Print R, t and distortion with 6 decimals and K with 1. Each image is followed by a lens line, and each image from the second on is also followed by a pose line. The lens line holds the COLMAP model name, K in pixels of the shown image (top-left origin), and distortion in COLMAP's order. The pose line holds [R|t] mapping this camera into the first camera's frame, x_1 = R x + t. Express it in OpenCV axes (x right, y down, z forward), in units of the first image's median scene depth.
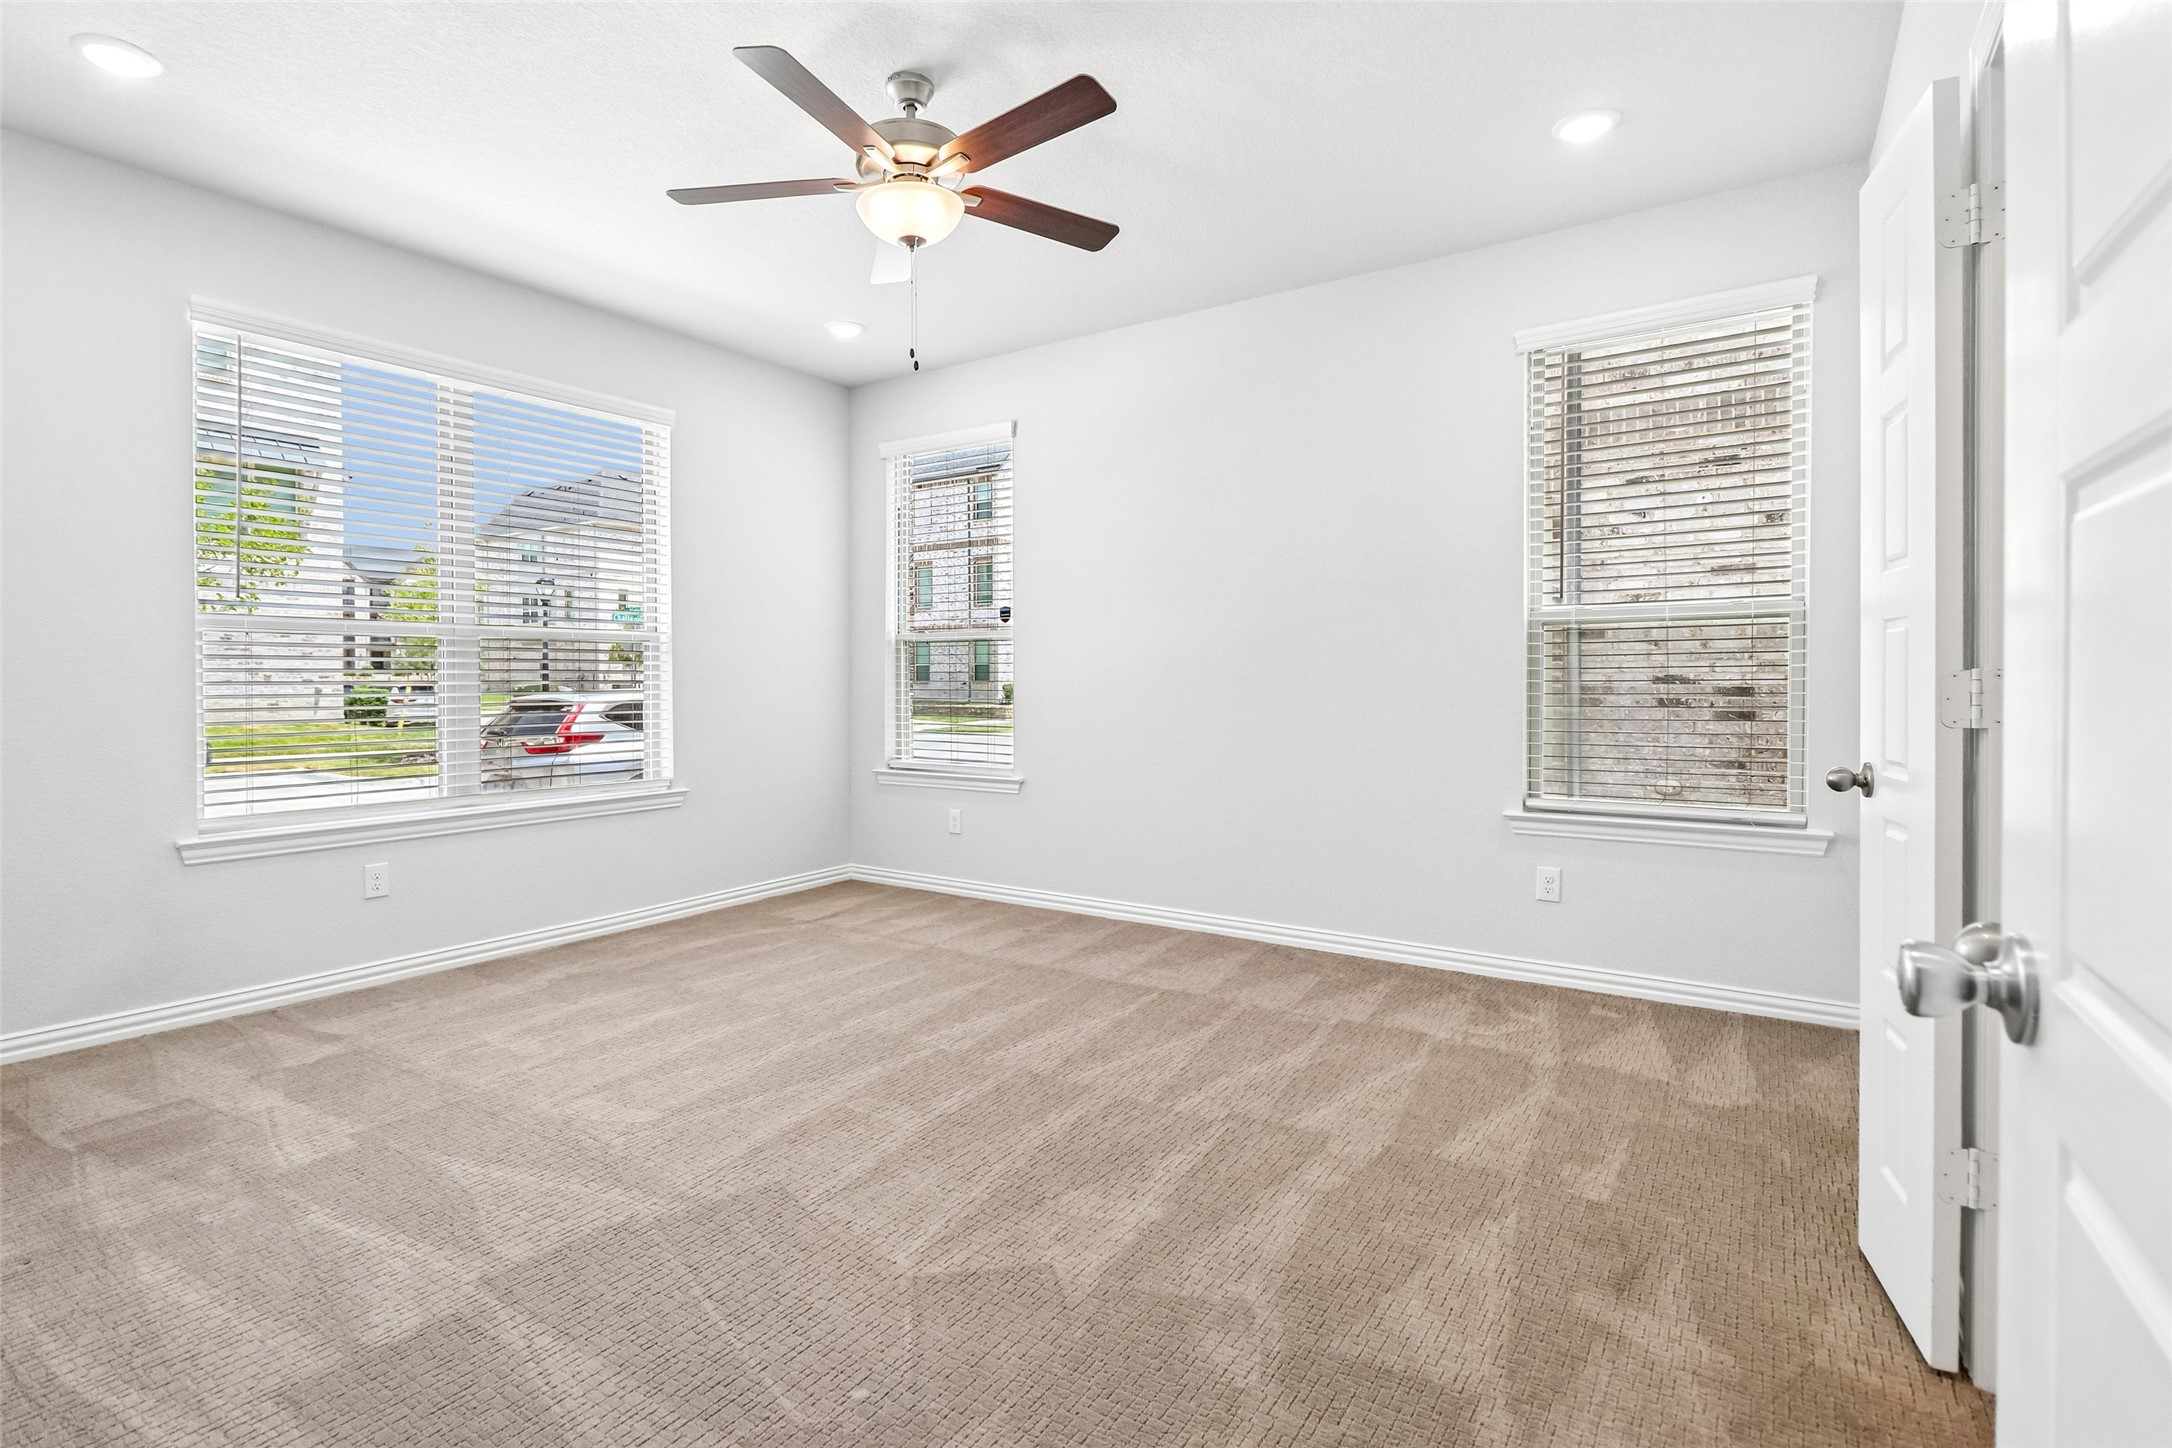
lens RADIAL K [[1026.1, 0, 1071.1], [0, 1026.1, 690.5], [0, 0, 1]] dist [0.002217, -0.012627]
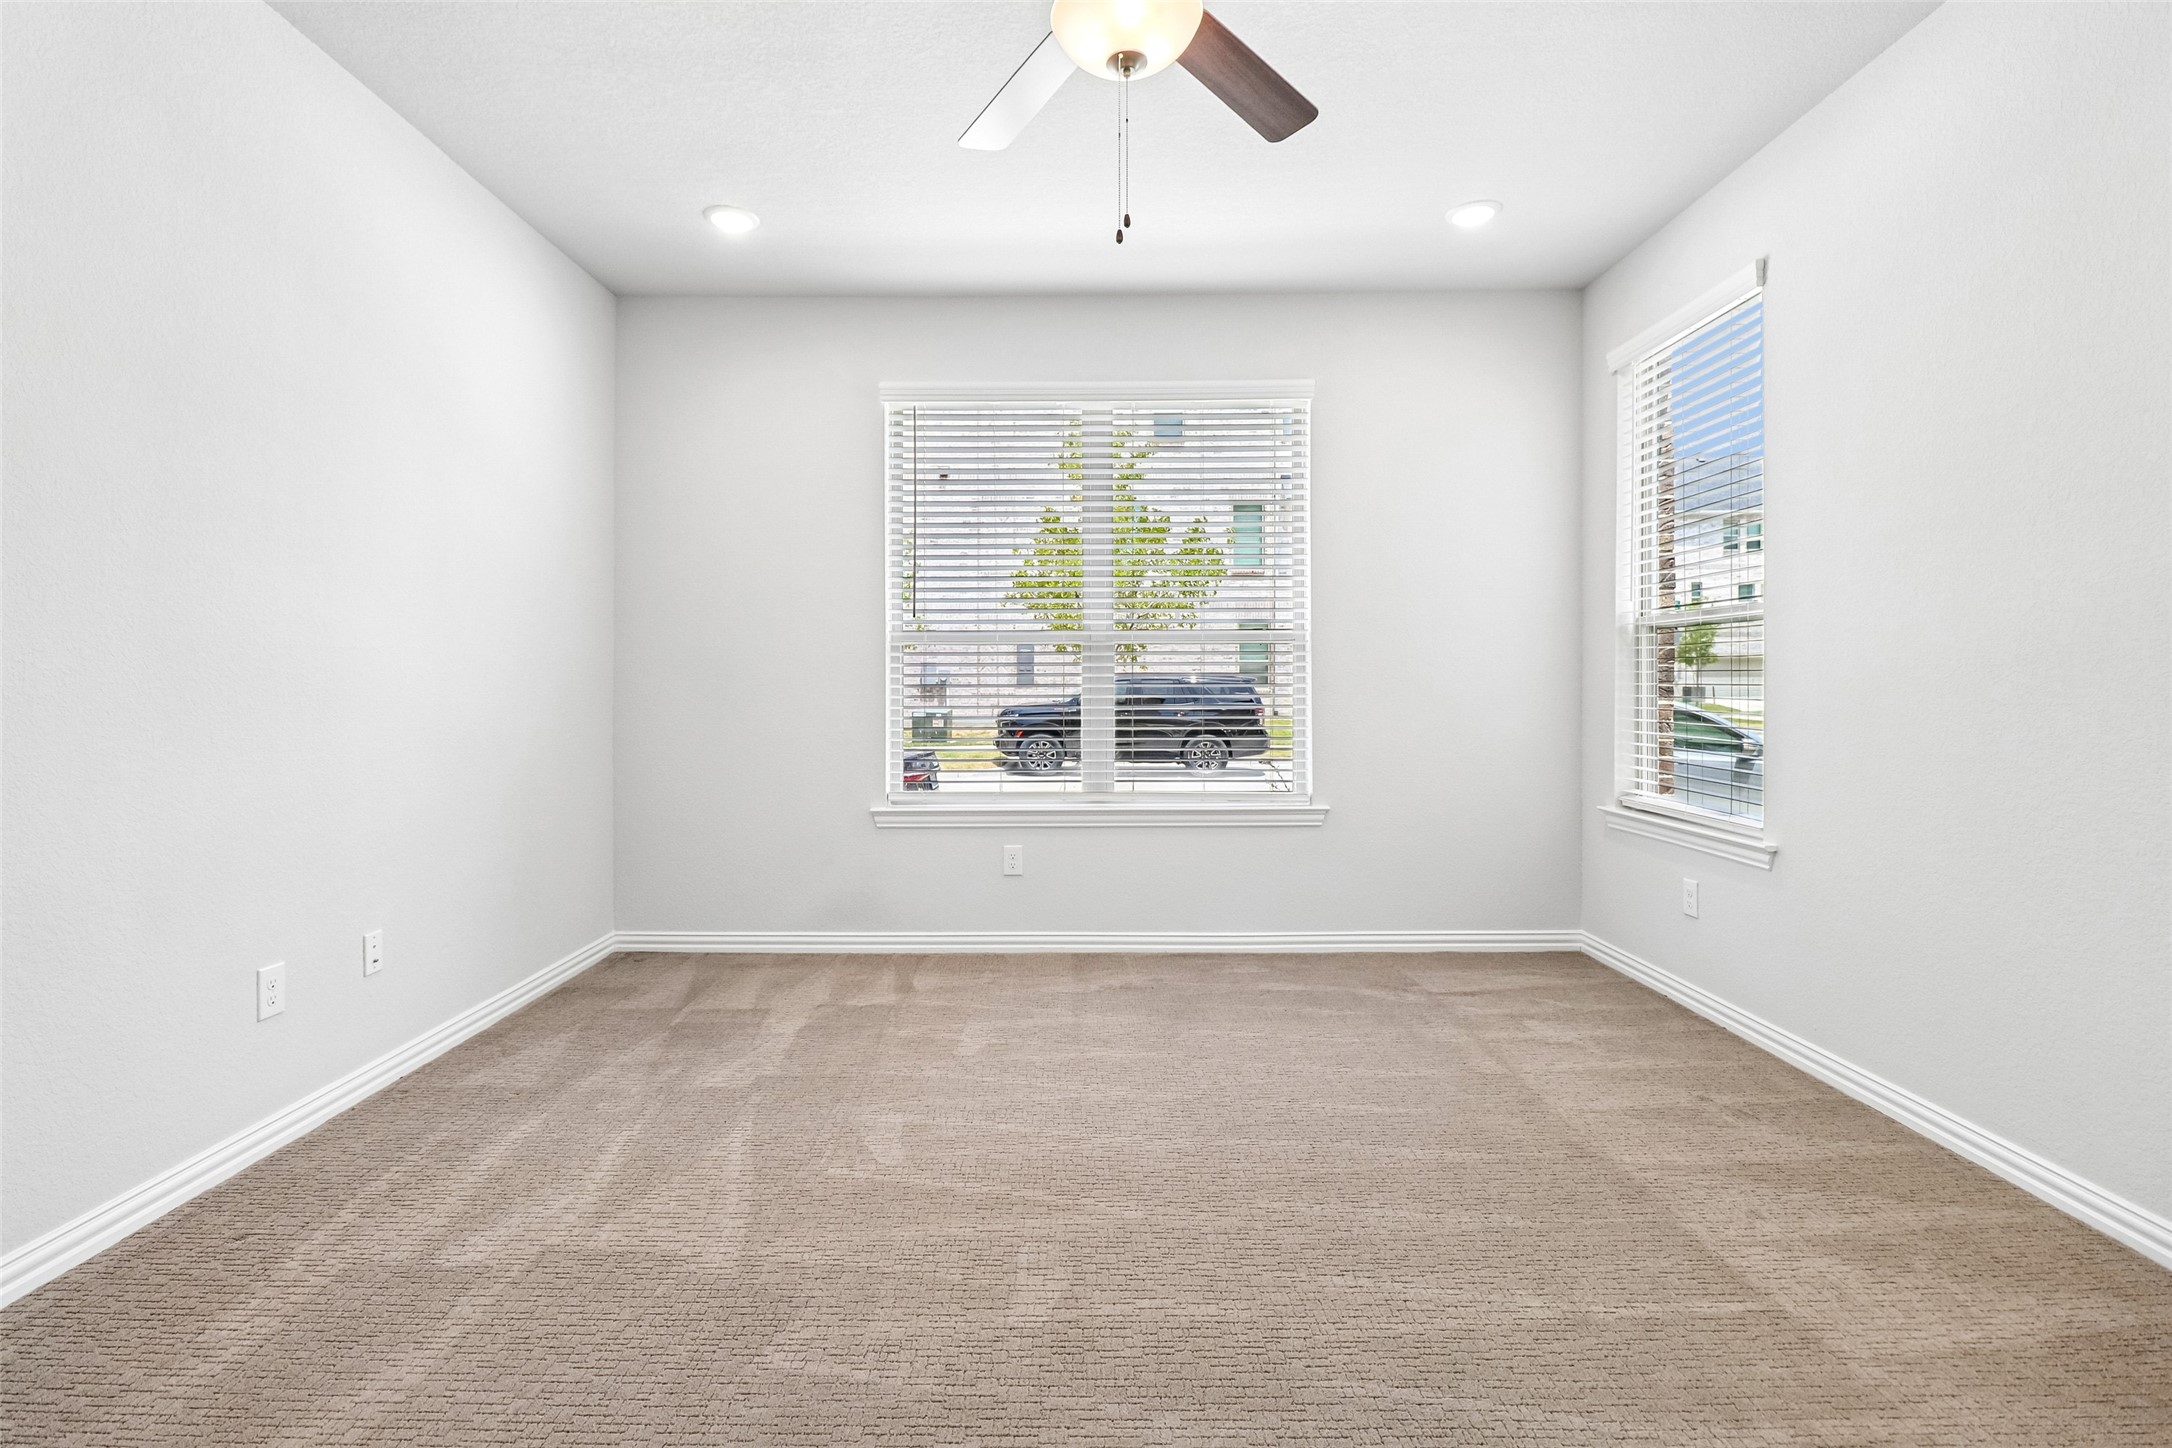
lens RADIAL K [[1026.1, 0, 1103.7], [0, 1026.1, 696.1], [0, 0, 1]] dist [0.002217, -0.012627]
pose [[0.553062, 0.010344, -0.833076, 0.376755], [-0.007110, 0.999945, 0.007697, -0.007062], [0.833110, 0.001666, 0.553105, 0.535307]]
